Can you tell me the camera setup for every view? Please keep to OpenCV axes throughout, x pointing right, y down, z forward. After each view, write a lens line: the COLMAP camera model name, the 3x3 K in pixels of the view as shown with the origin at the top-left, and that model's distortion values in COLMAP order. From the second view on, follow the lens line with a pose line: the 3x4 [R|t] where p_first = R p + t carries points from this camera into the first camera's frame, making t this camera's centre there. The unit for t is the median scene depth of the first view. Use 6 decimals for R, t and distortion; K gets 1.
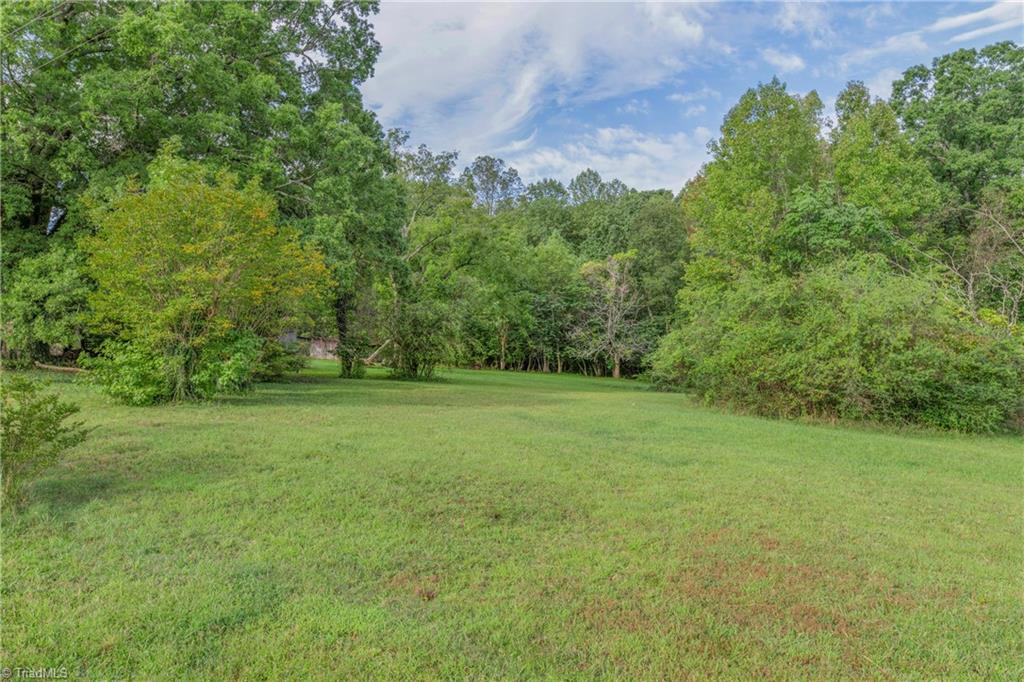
lens RADIAL K [[688.9, 0, 507.6], [0, 688.9, 338.1], [0, 0, 1]] dist [0.019387, 0.010330]
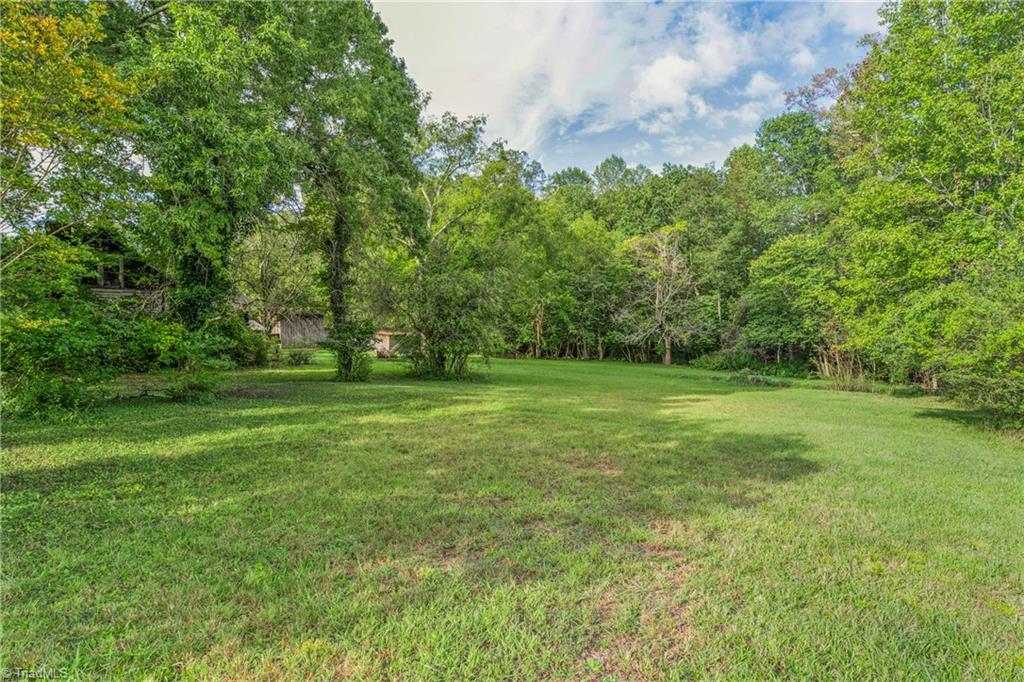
lens RADIAL K [[553.4, 0, 510.4], [0, 553.4, 340.4], [0, 0, 1]] dist [-0.006611, 0.002136]
pose [[0.999434, -0.024402, -0.023173, -0.030095], [0.024910, 0.999450, 0.021898, 0.005428], [0.022626, -0.022463, 0.999492, 0.268478]]
